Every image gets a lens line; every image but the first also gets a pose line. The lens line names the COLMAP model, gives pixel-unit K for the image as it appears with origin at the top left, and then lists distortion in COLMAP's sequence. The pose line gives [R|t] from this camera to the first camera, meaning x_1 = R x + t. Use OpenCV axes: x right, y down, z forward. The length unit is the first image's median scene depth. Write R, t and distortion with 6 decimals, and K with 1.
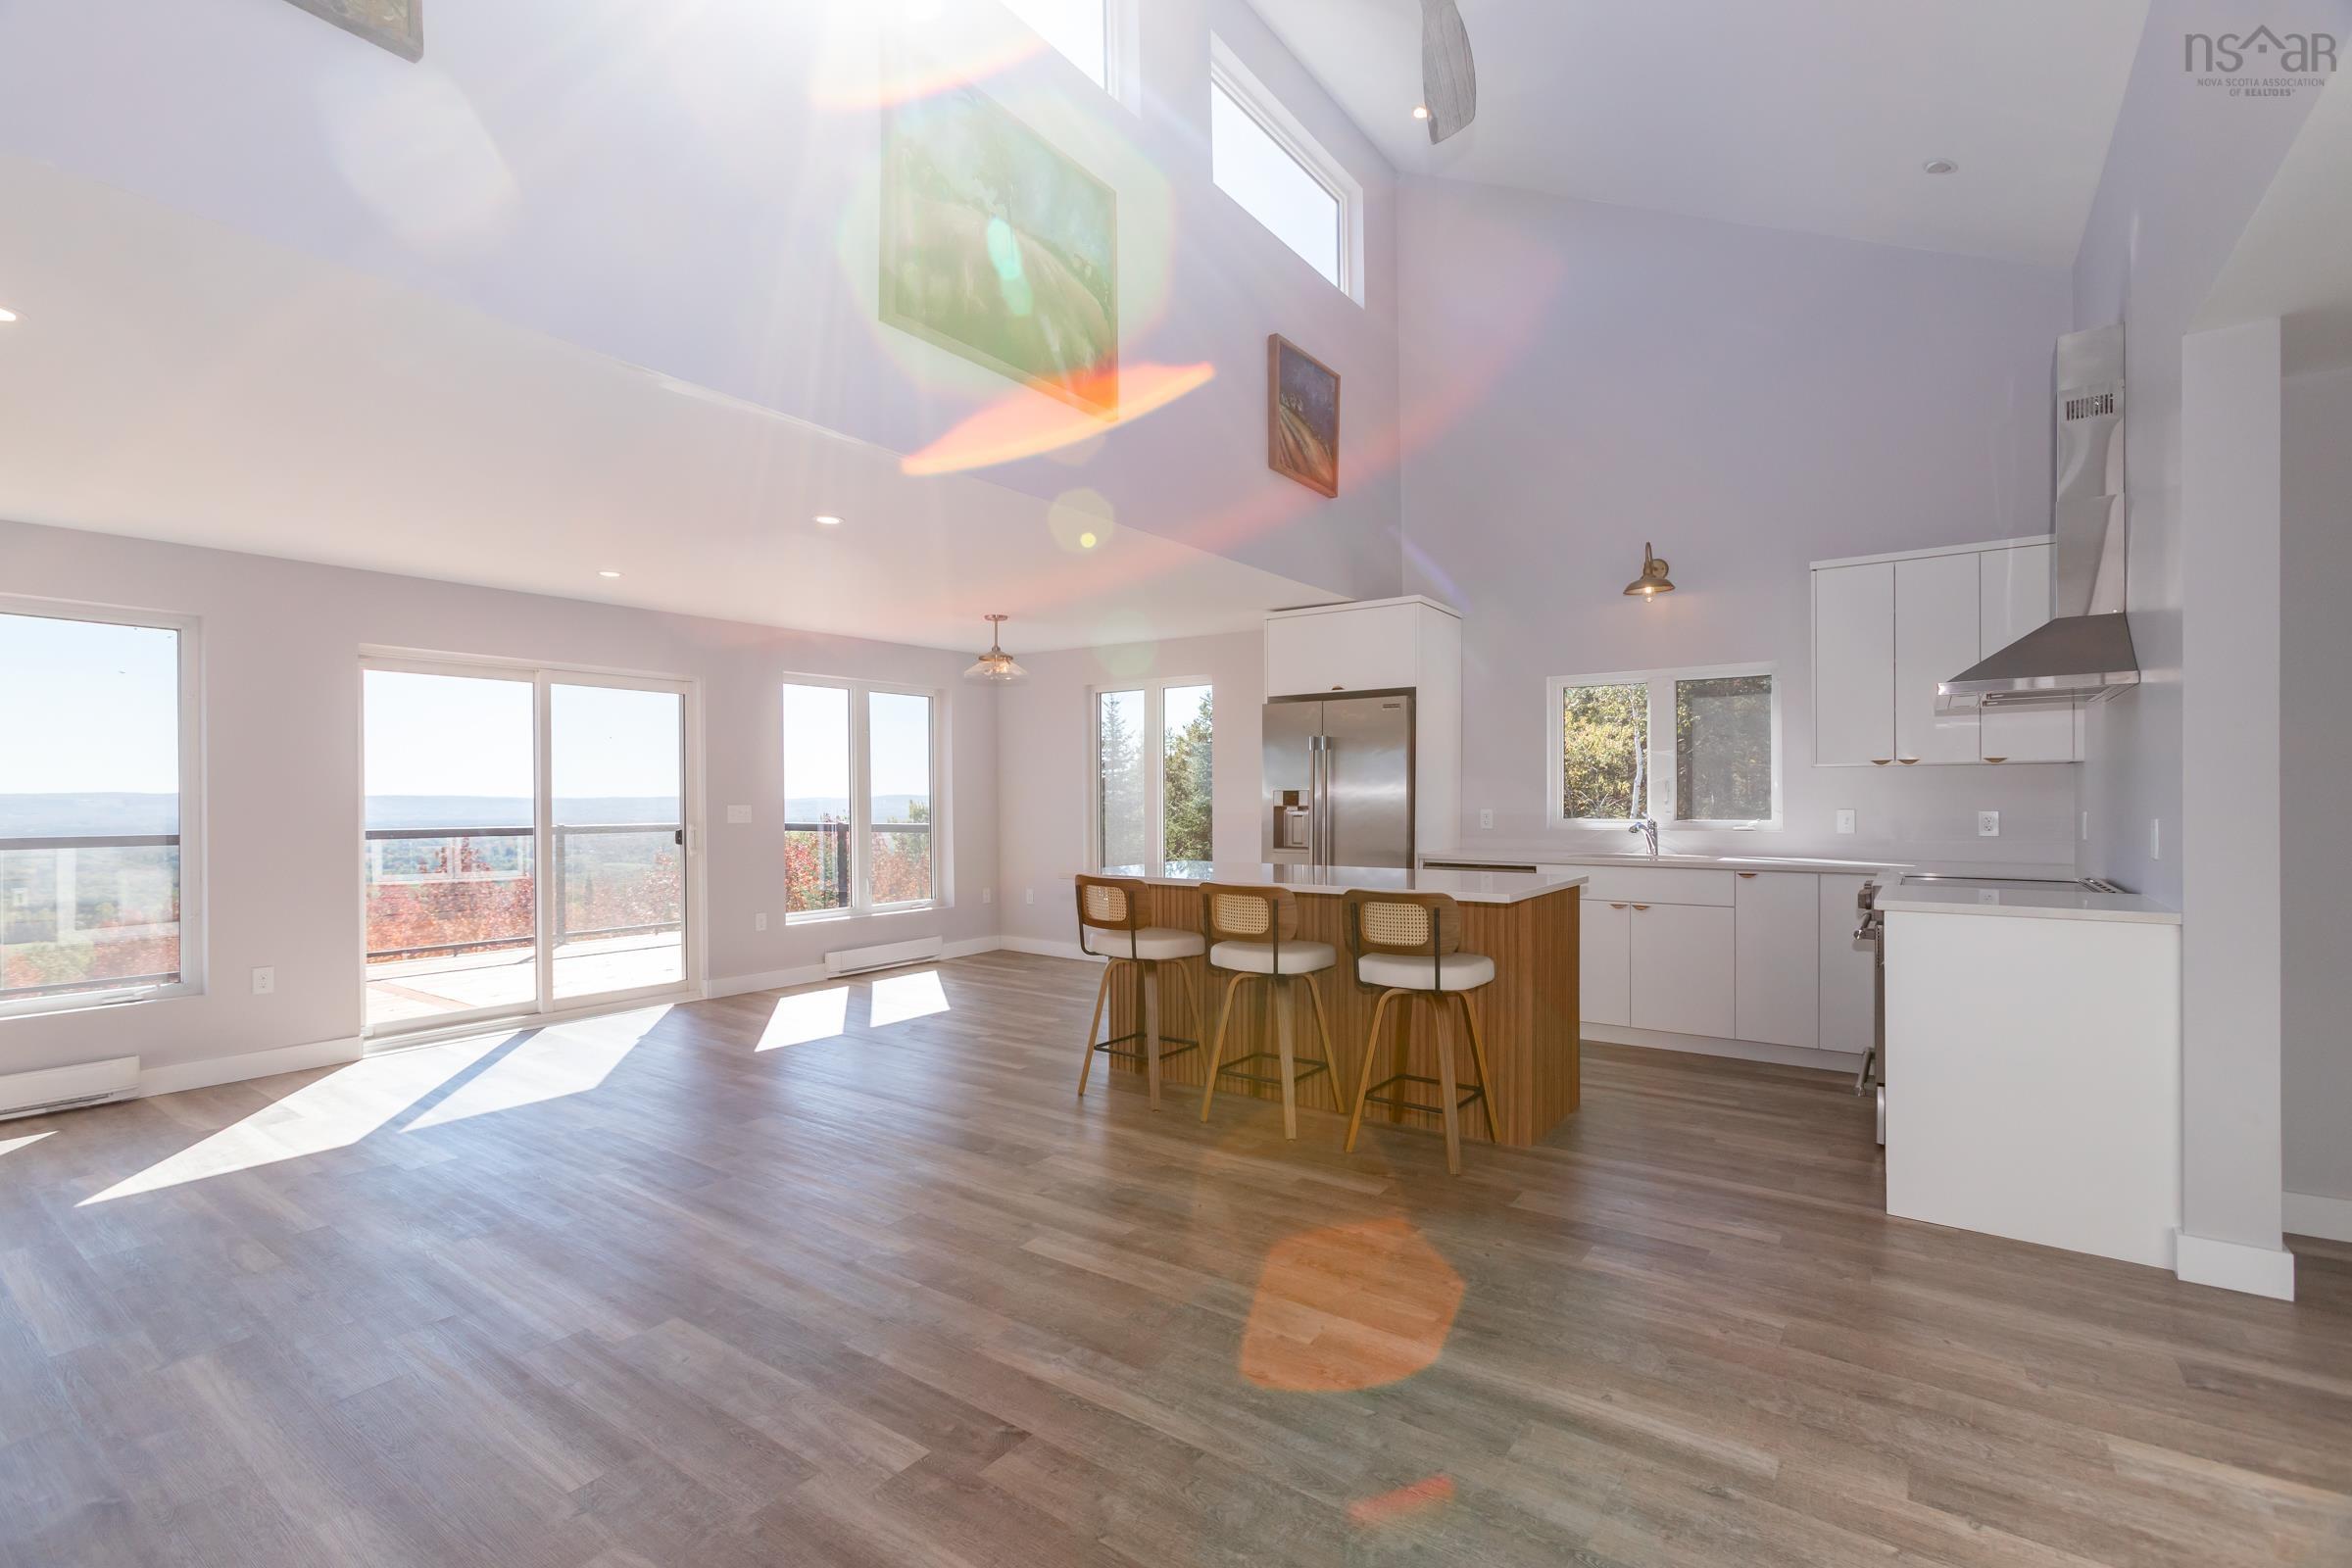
lens RADIAL K [[1044.4, 0, 1173.9], [0, 1044.4, 802.9], [0, 0, 1]] dist [-0.010500, 0.008133]
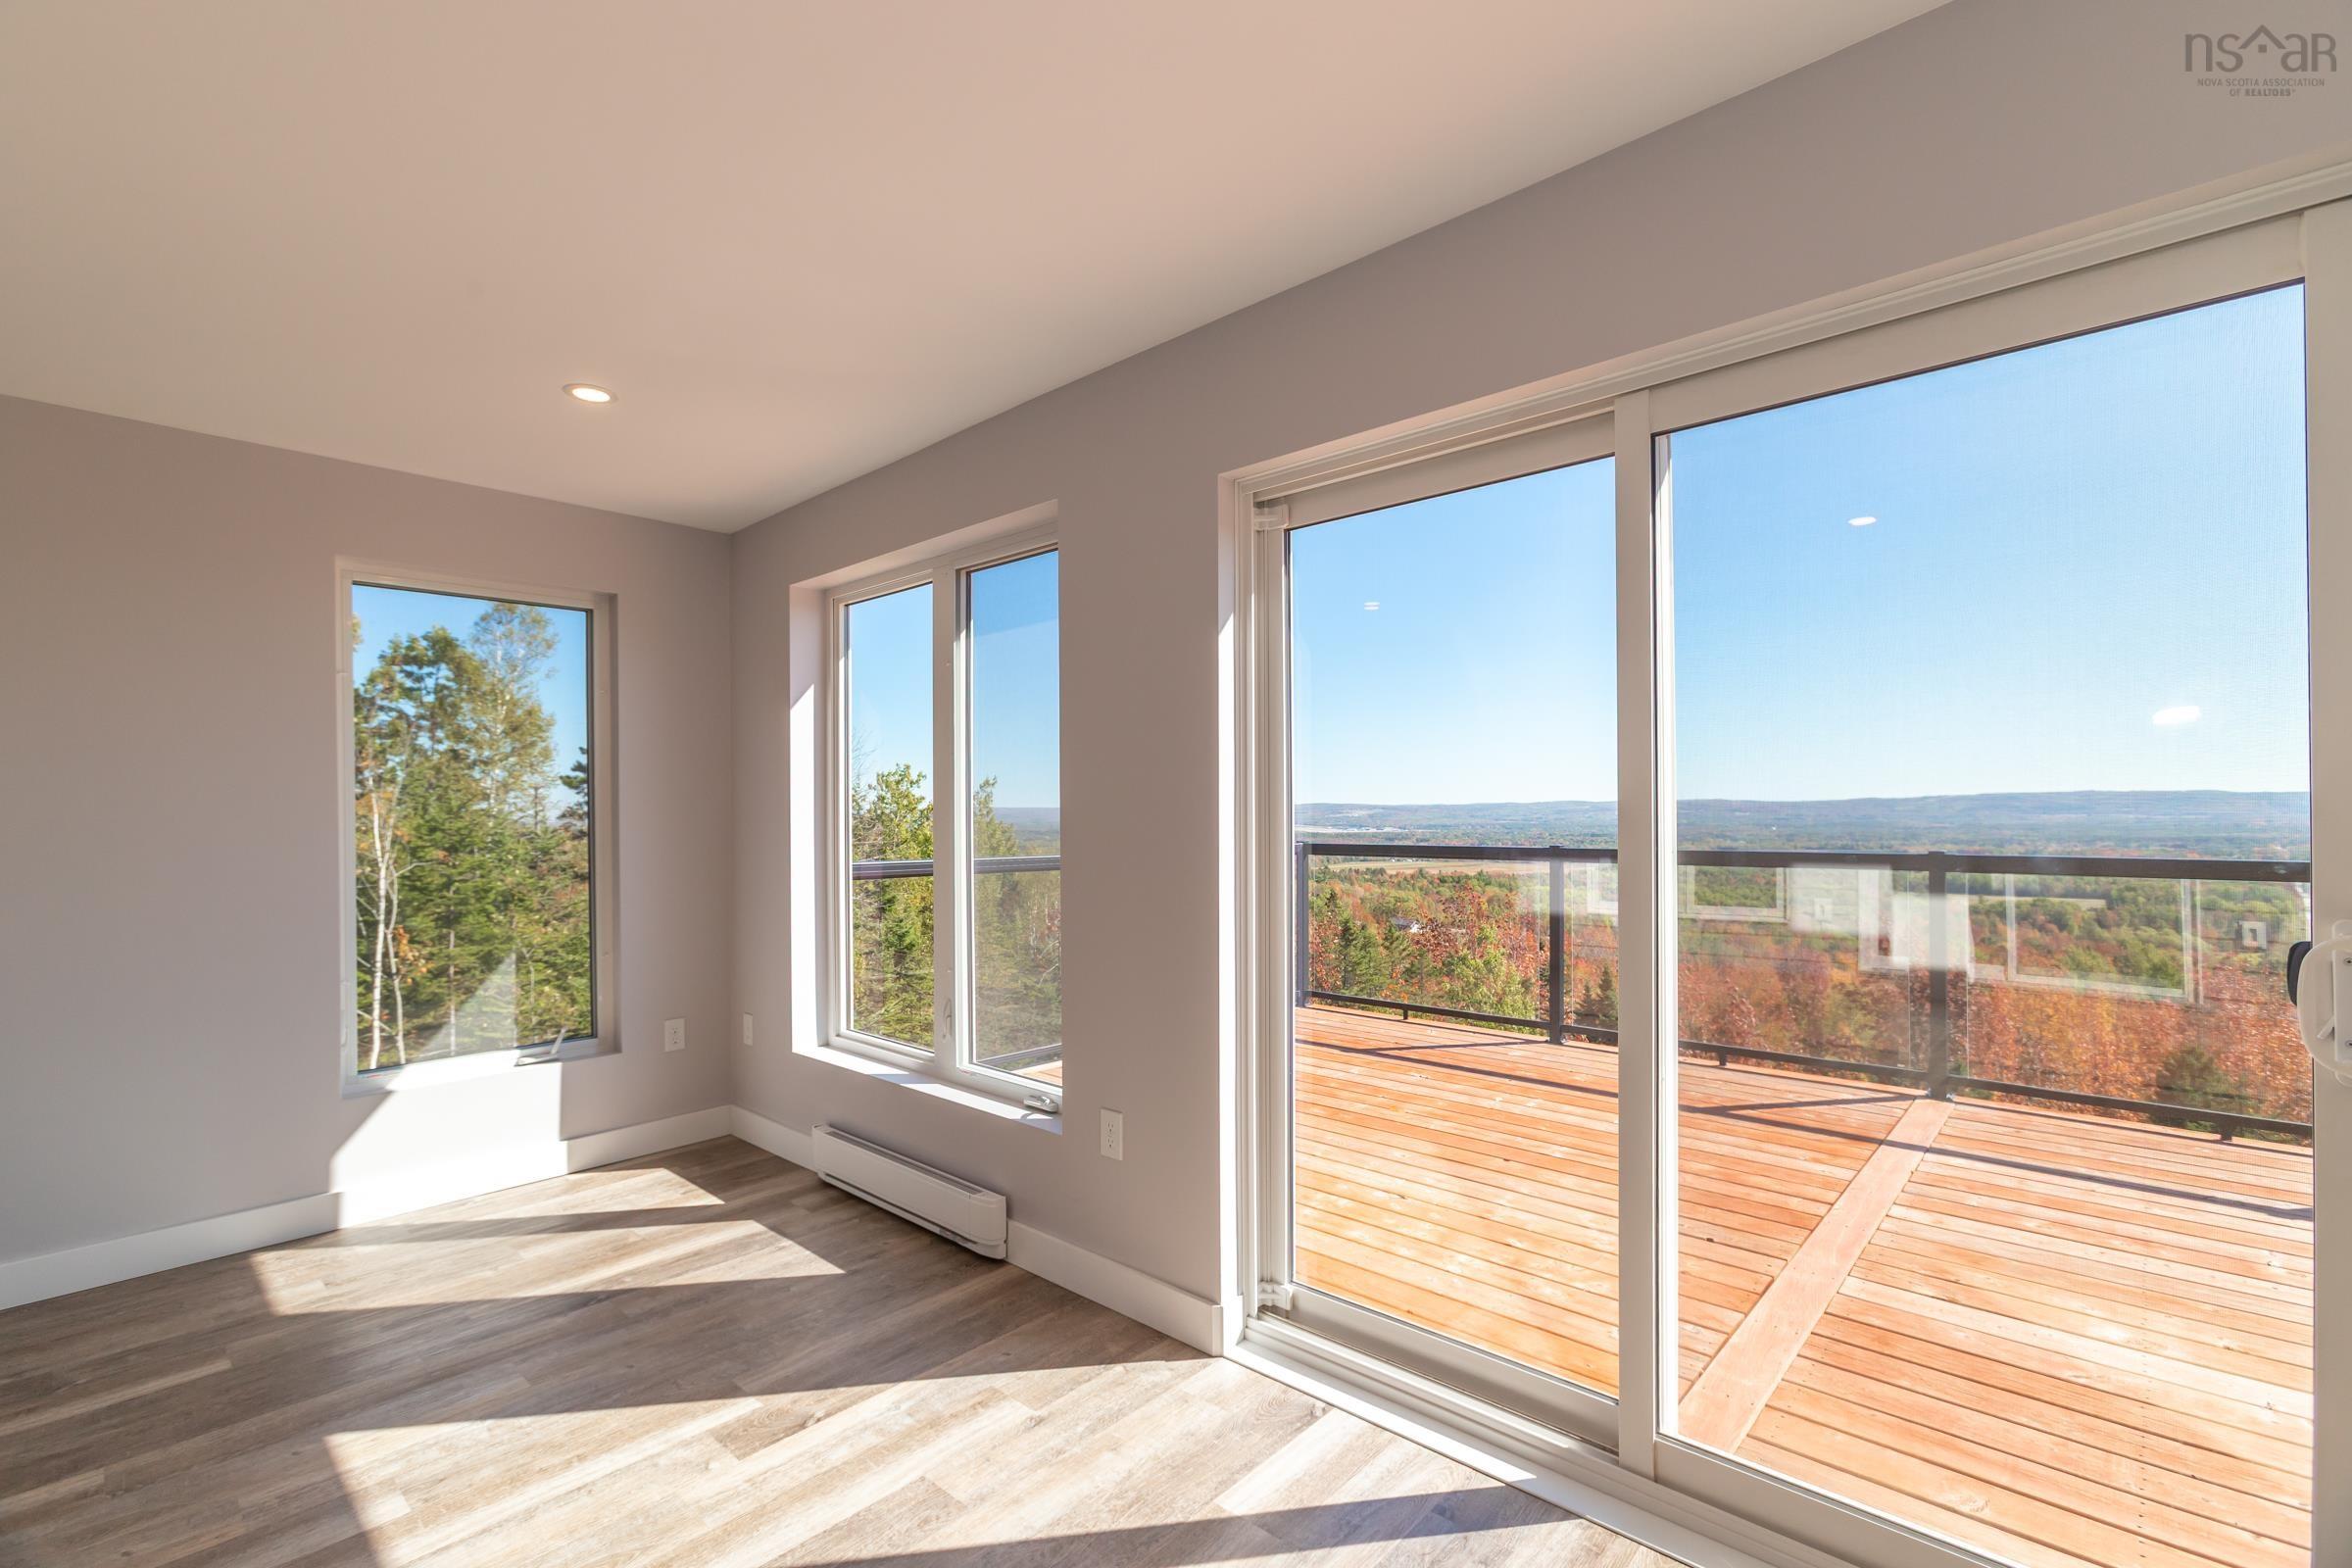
lens RADIAL K [[1044.4, 0, 1169.4], [0, 1044.4, 813.1], [0, 0, 1]] dist [-0.010500, 0.008133]
pose [[-0.129639, 0.007001, -0.991537, -0.310311], [0.005546, 0.999965, 0.006335, -0.002718], [0.991546, -0.004678, -0.129673, 1.037129]]
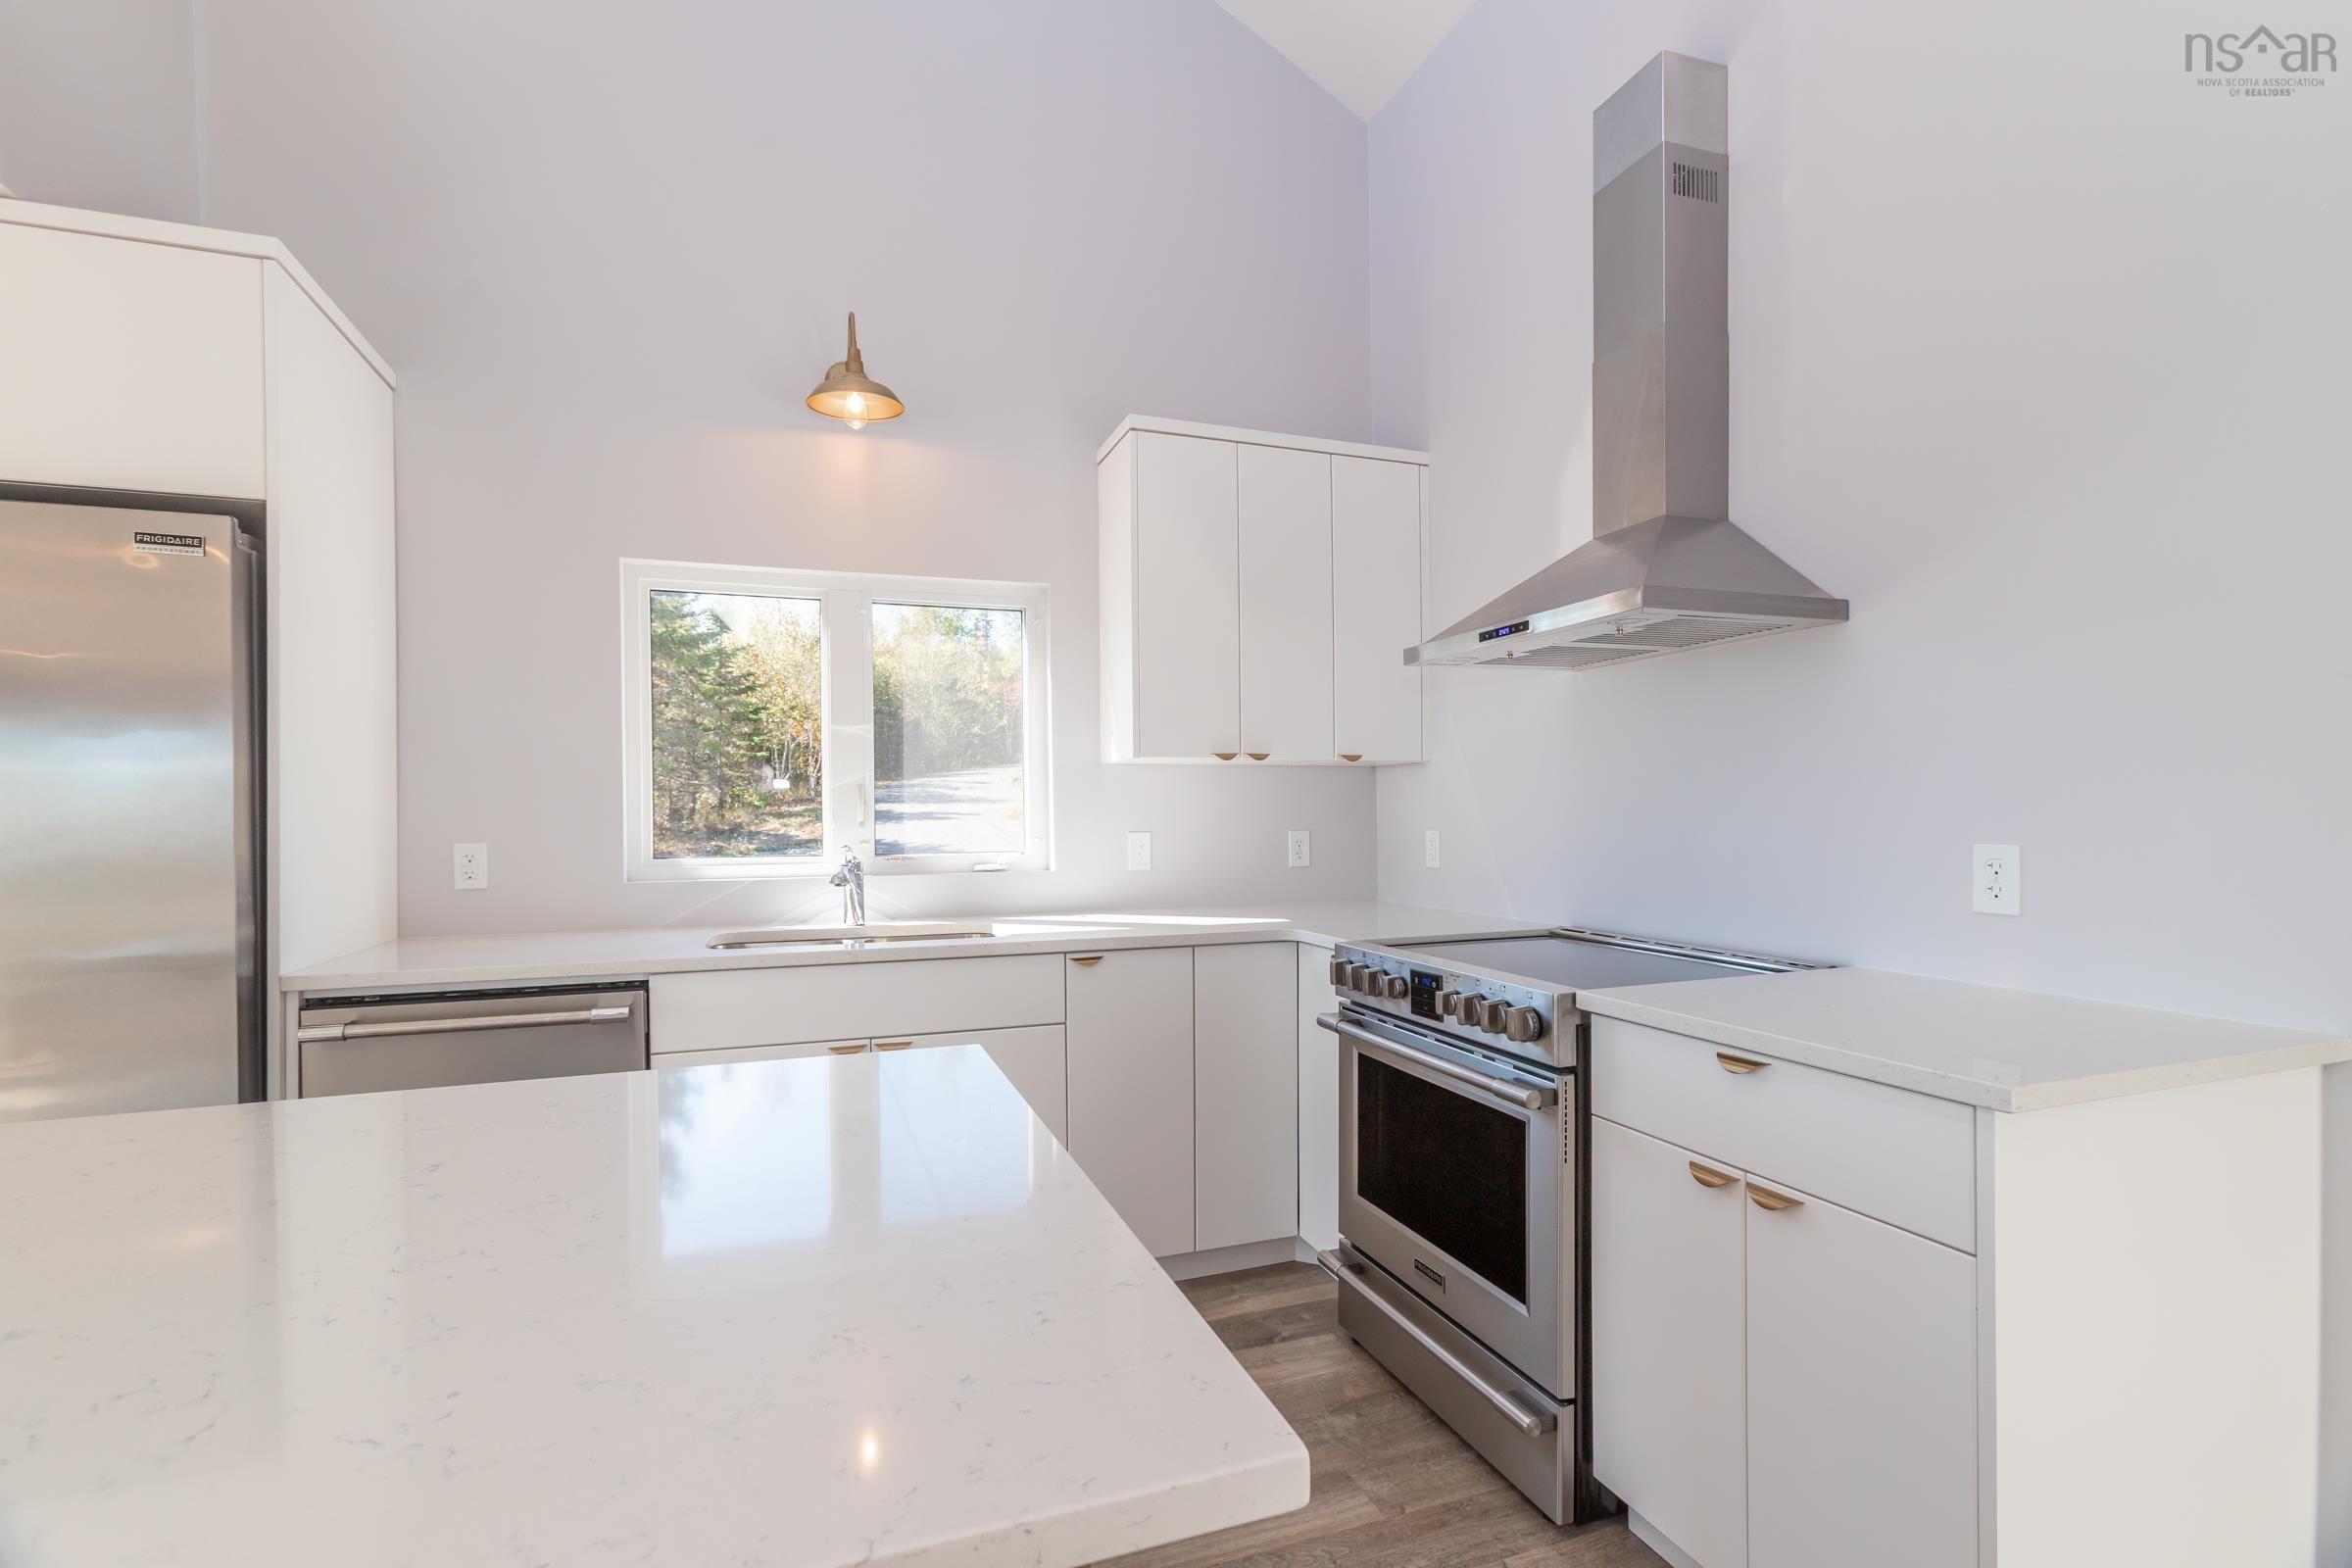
lens RADIAL K [[1044.4, 0, 1165.4], [0, 1044.4, 825.3], [0, 0, 1]] dist [-0.010500, 0.008133]
pose [[0.566776, -0.011898, 0.823786, 0.131500], [0.009317, 0.999924, 0.008031, -0.002828], [-0.823819, 0.003124, 0.566844, 0.638132]]
